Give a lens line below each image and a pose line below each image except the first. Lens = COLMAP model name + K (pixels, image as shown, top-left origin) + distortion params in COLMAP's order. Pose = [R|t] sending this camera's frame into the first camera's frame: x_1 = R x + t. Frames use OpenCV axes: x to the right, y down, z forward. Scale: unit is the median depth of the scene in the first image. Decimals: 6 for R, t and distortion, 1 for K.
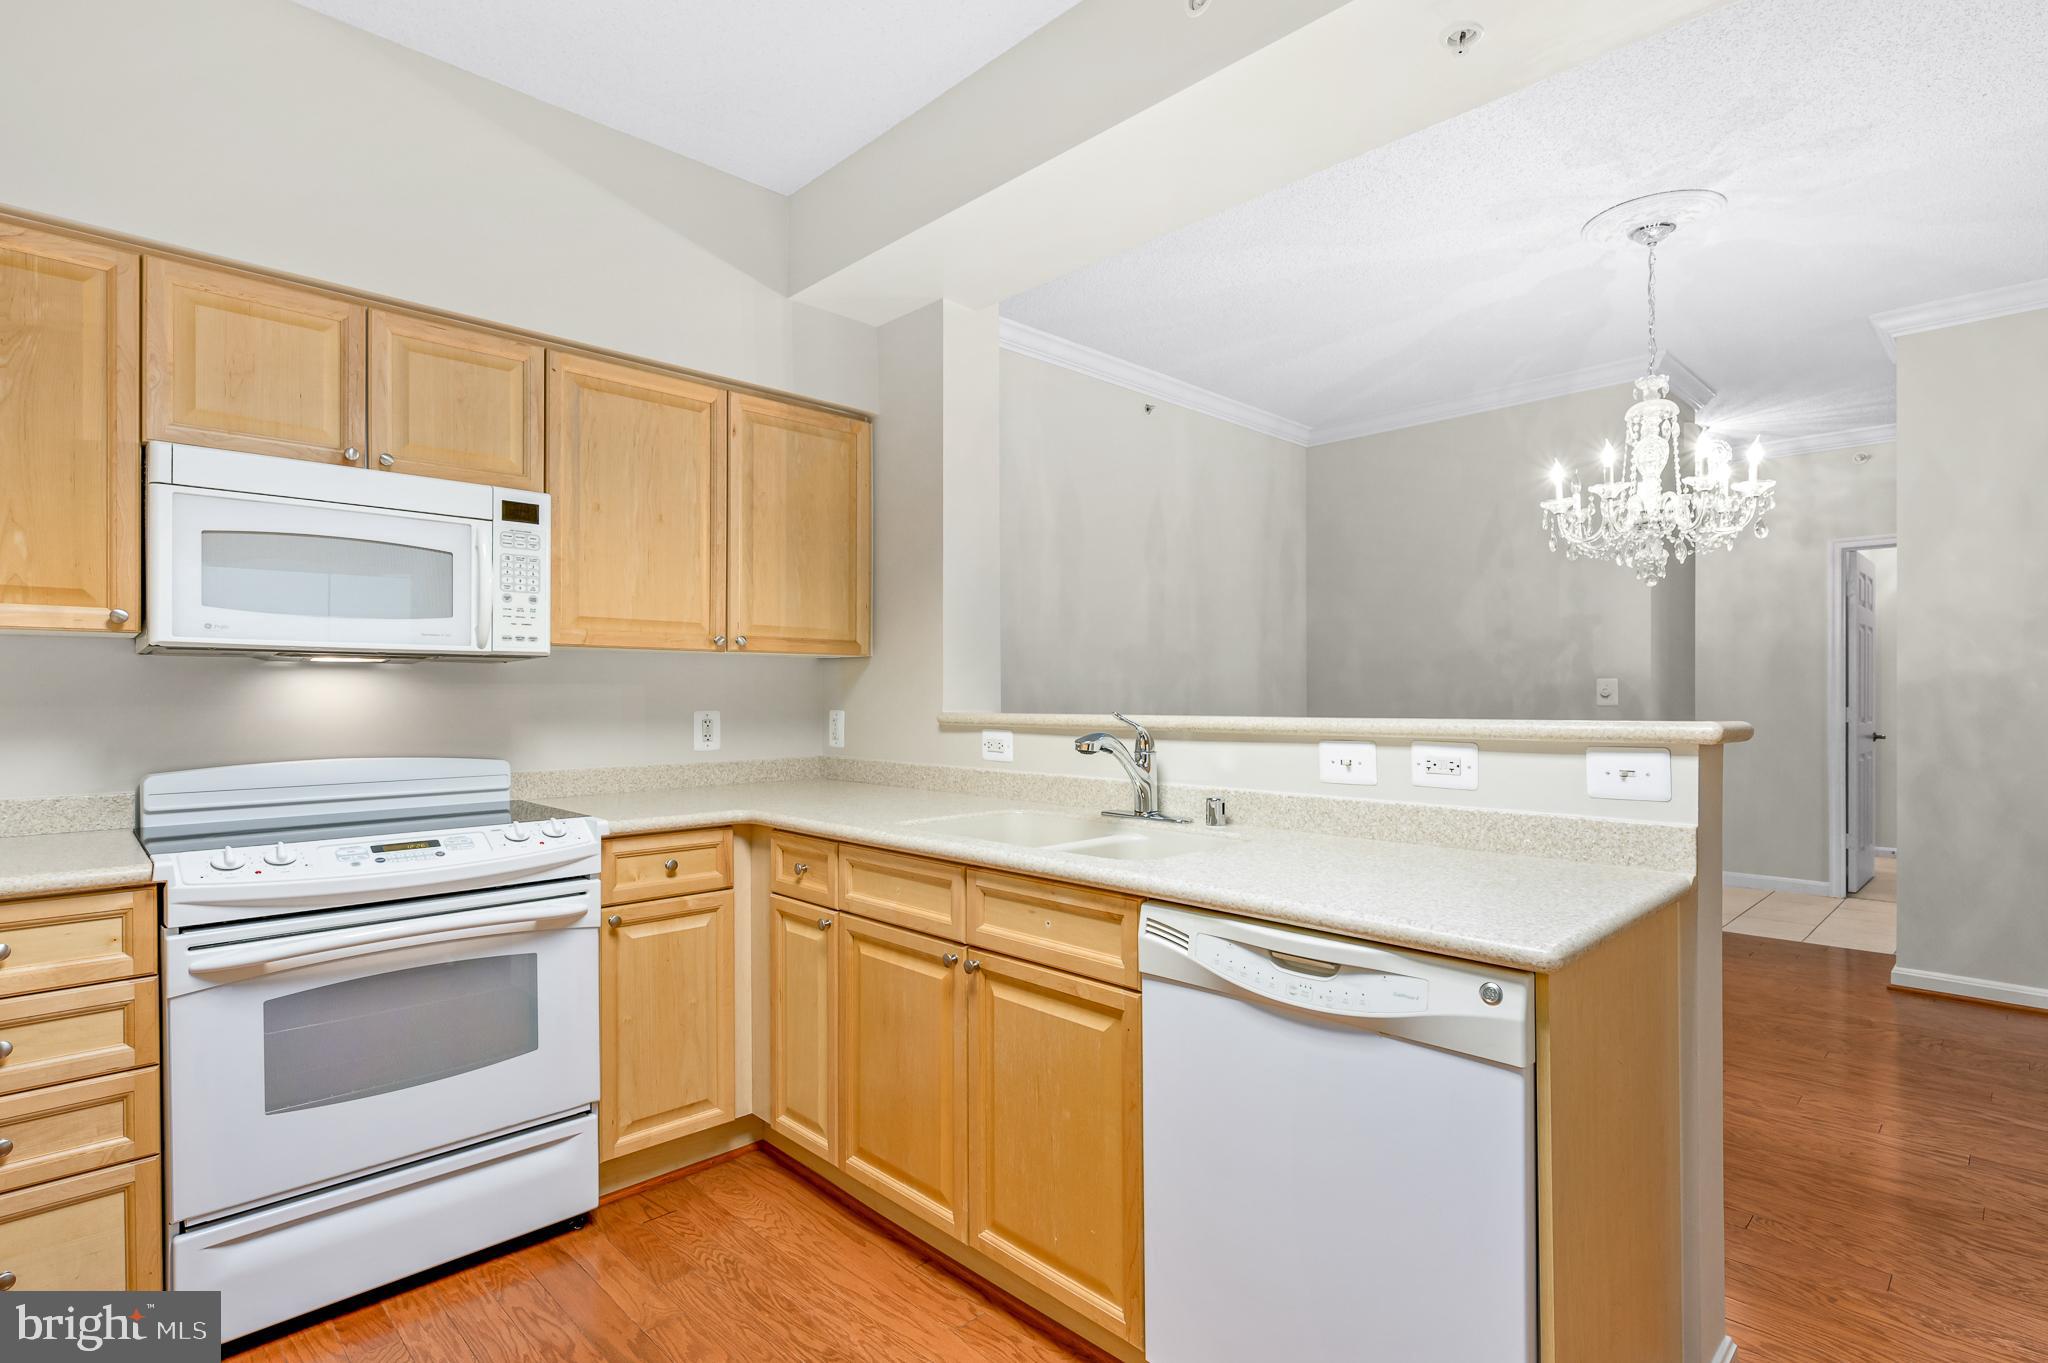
lens RADIAL K [[1001.3, 0, 1026.0], [0, 1001.3, 704.2], [0, 0, 1]] dist [-0.001663, -0.000039]
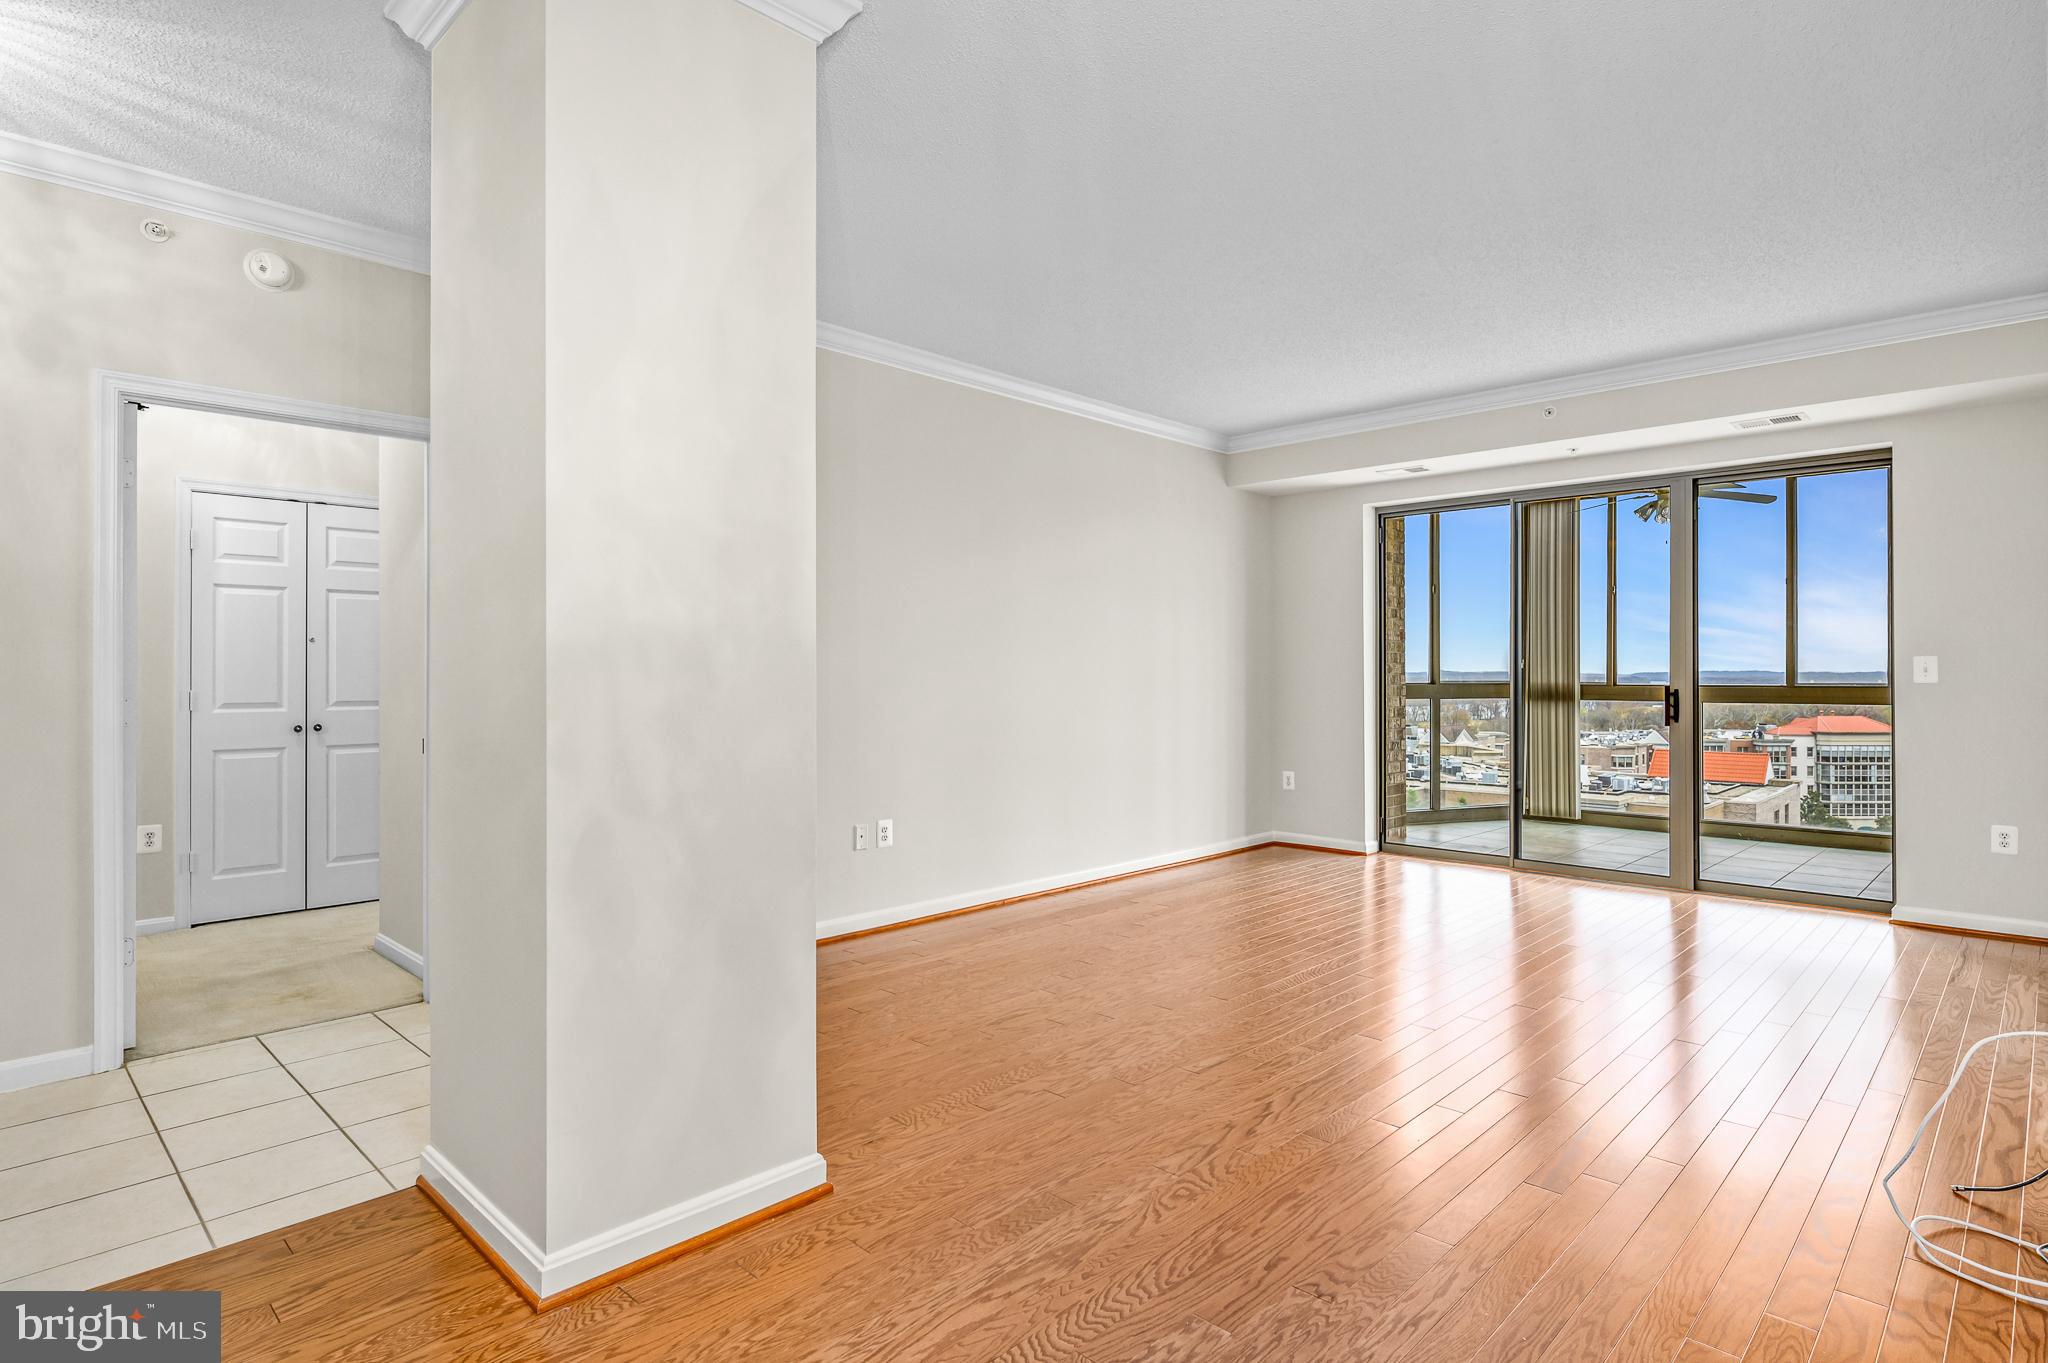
lens RADIAL K [[1062.3, 0, 1024.2], [0, 1062.3, 669.0], [0, 0, 1]] dist [0.000766, 0.000721]
pose [[-0.021364, 0.002775, 0.999768, 0.663226], [0.013975, 0.999899, -0.002476, -0.013397], [-0.999674, 0.013919, -0.021401, 1.419380]]
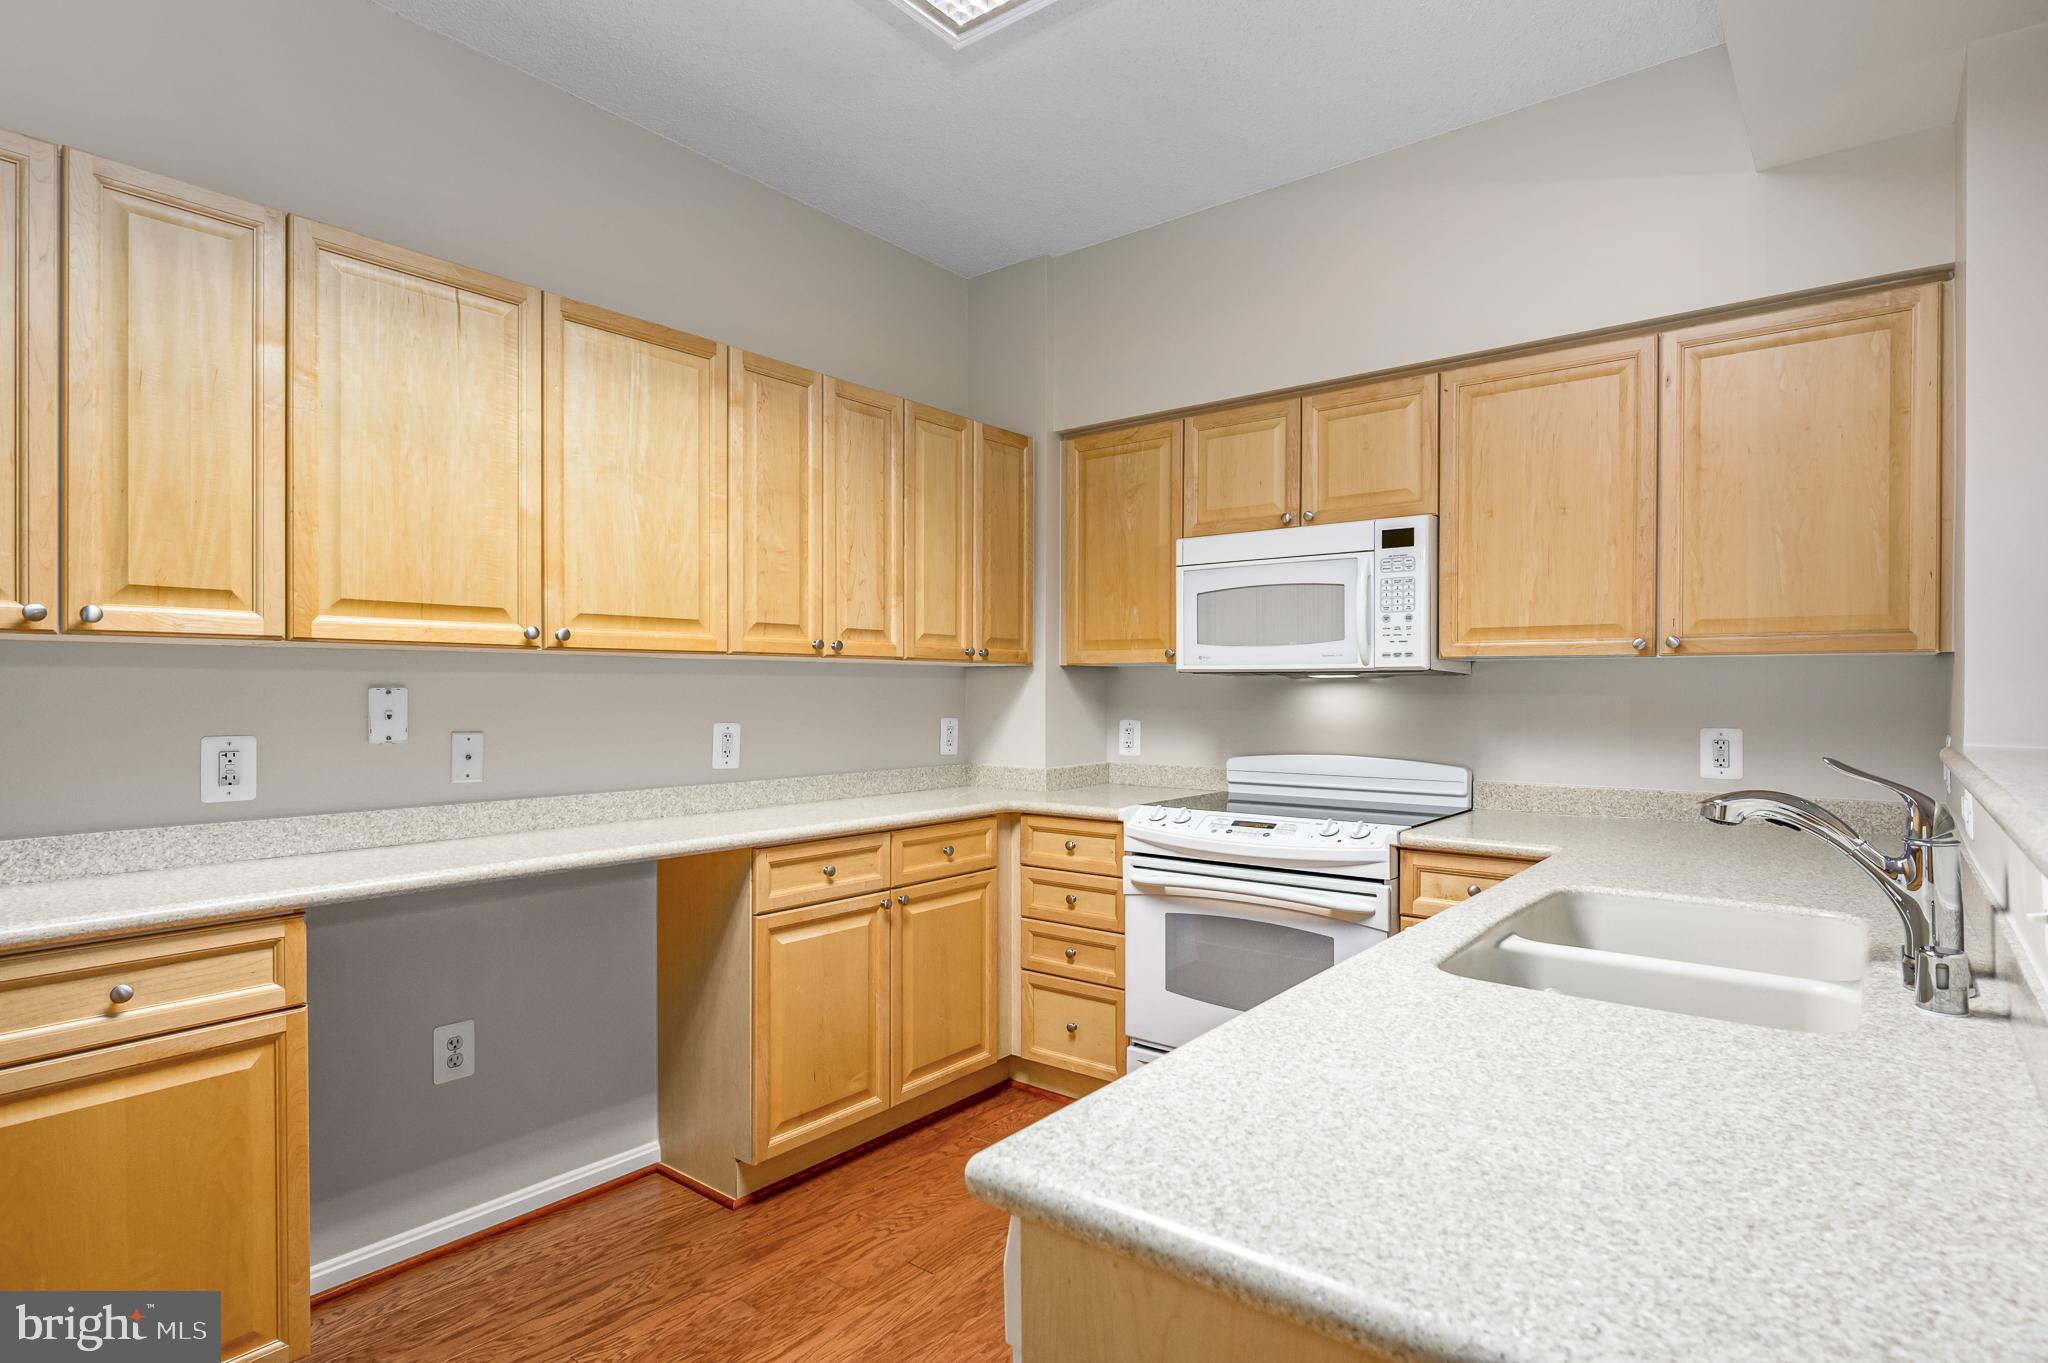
lens RADIAL K [[1056.8, 0, 1024.9], [0, 1056.8, 697.6], [0, 0, 1]] dist [-0.000067, -0.000245]
pose [[0.122269, 0.007628, -0.992468, 0.636355], [-0.012364, 0.999905, 0.006162, -0.023453], [0.992420, 0.011517, 0.122352, 0.504934]]
